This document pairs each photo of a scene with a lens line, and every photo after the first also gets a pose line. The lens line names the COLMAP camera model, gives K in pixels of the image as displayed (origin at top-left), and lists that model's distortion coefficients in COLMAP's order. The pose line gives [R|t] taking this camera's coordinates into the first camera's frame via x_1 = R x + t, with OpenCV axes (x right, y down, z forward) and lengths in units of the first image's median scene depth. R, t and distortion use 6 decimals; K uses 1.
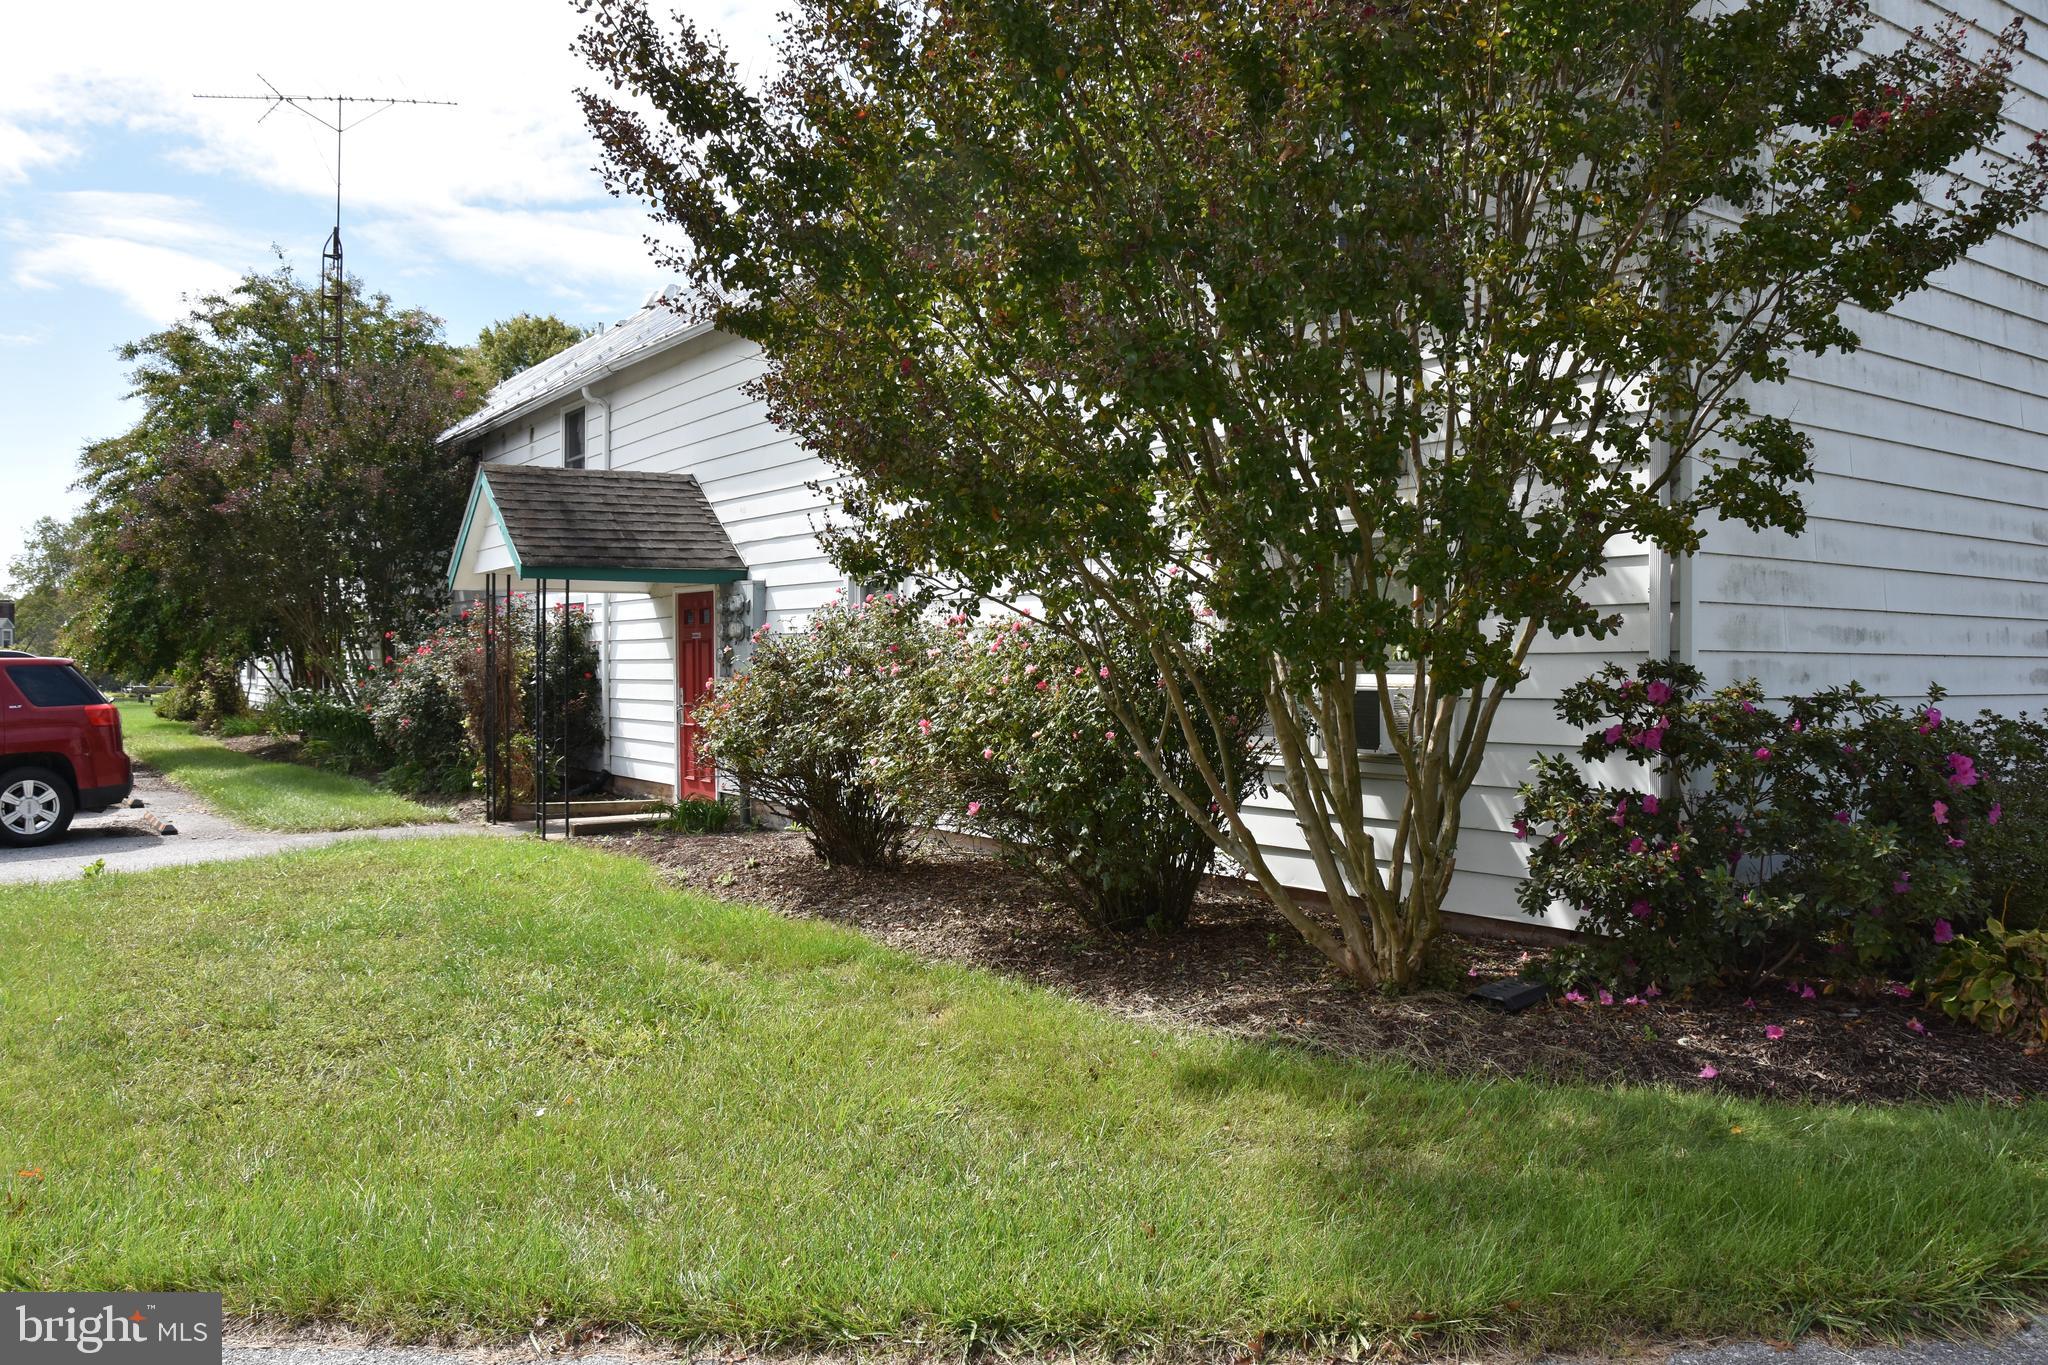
lens RADIAL K [[1575.6, 0, 1024.0], [0, 1575.6, 682.5], [0, 0, 1]] dist [-0.151399, 0.131618]
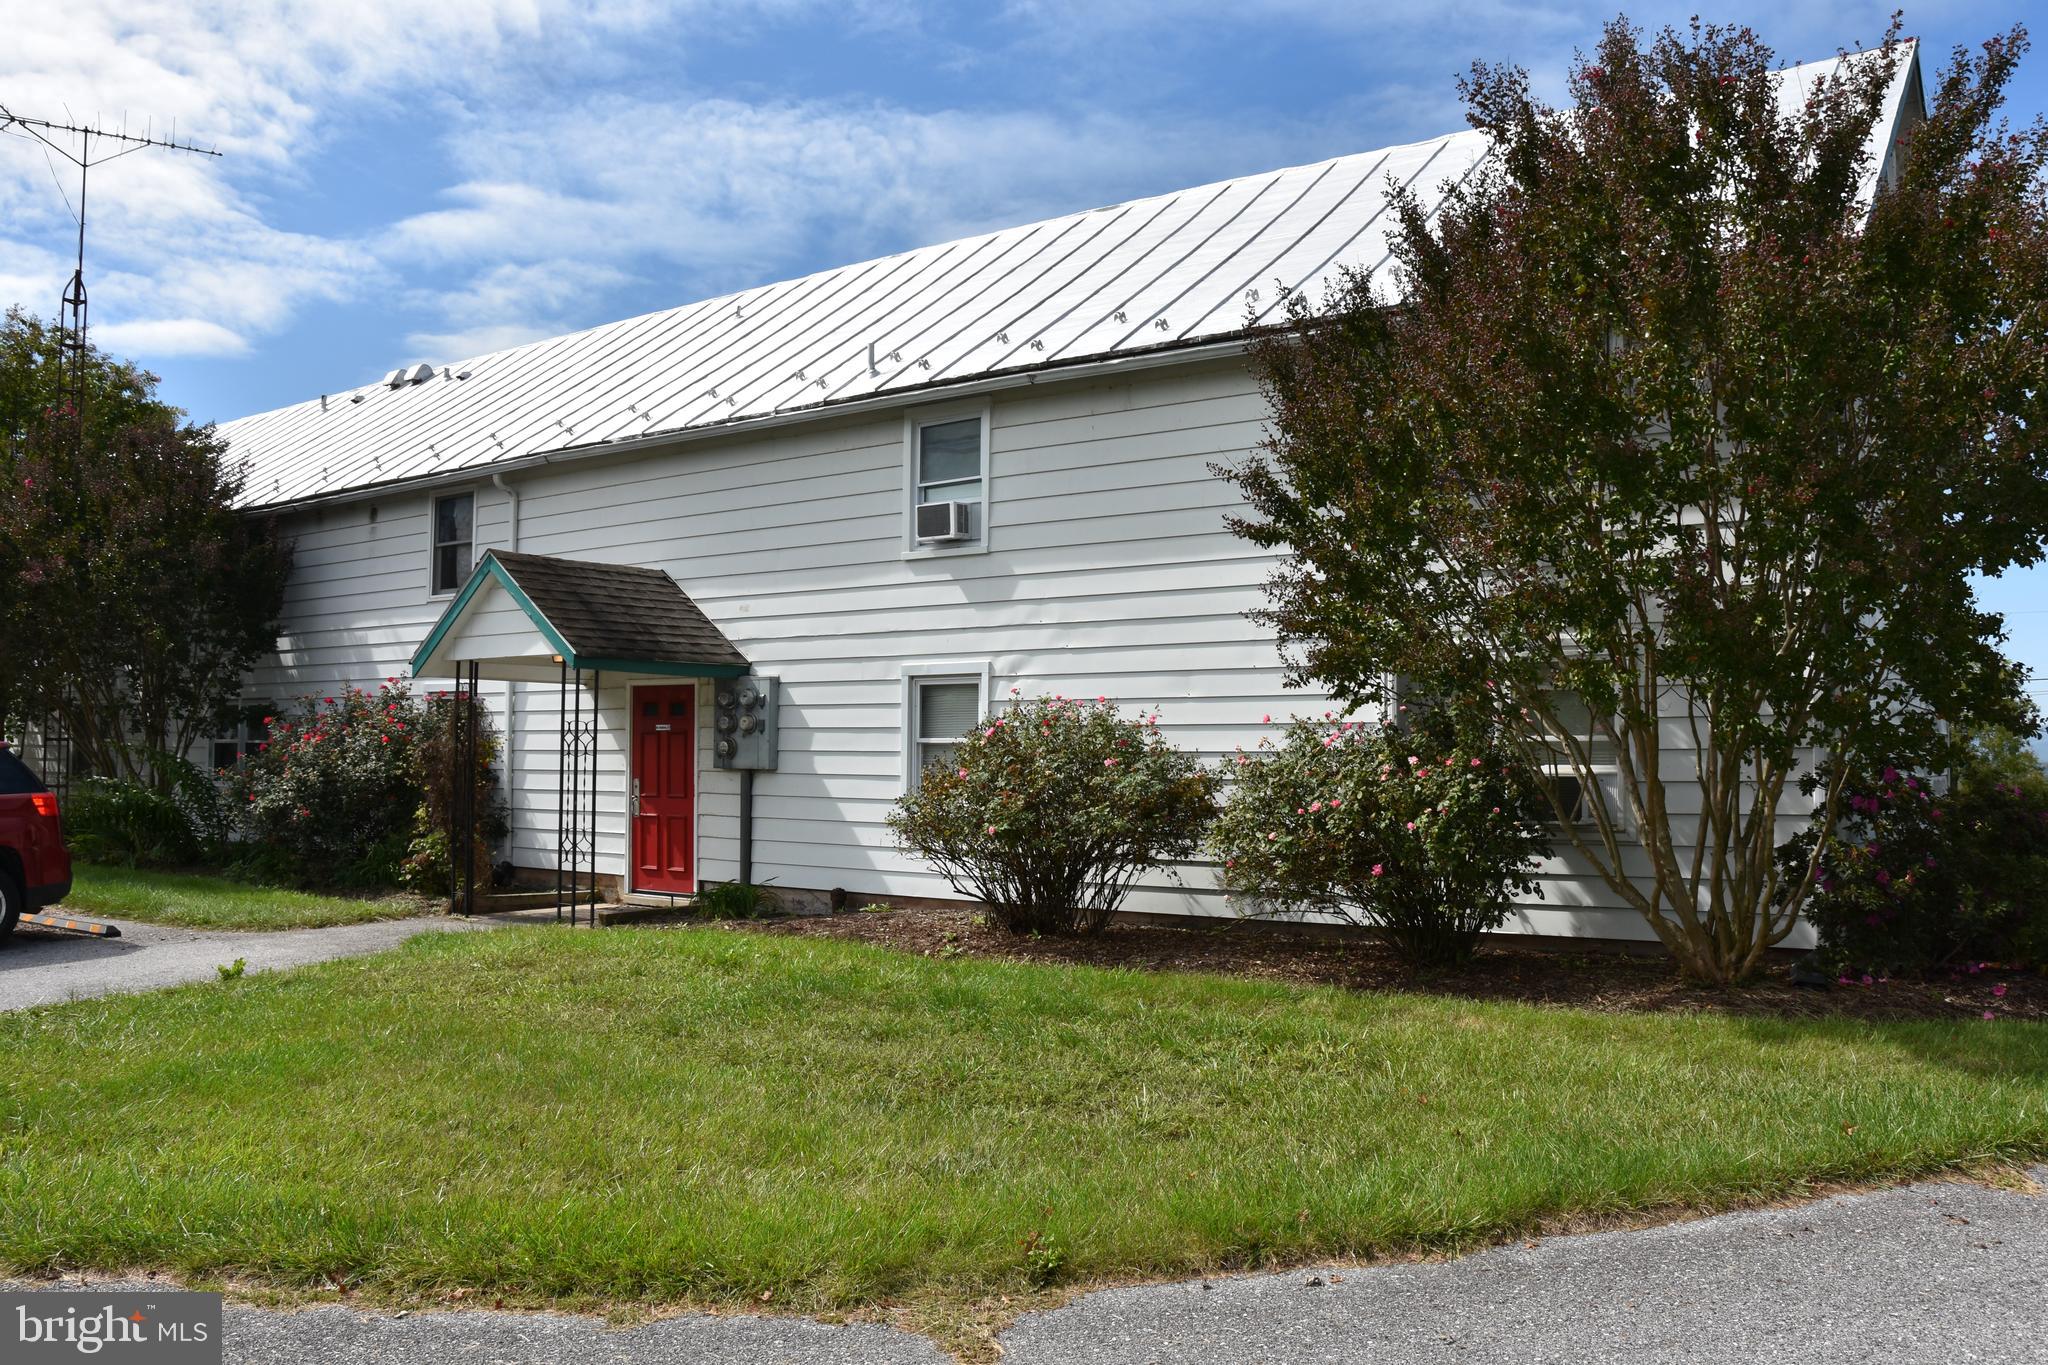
lens RADIAL K [[1575.6, 0, 1024.0], [0, 1575.6, 682.5], [0, 0, 1]] dist [-0.151399, 0.131618]
pose [[0.936993, 0.024664, 0.348477, -0.365997], [-0.002453, 0.997945, -0.064035, 0.005628], [-0.349340, 0.059146, 0.935127, -0.041431]]
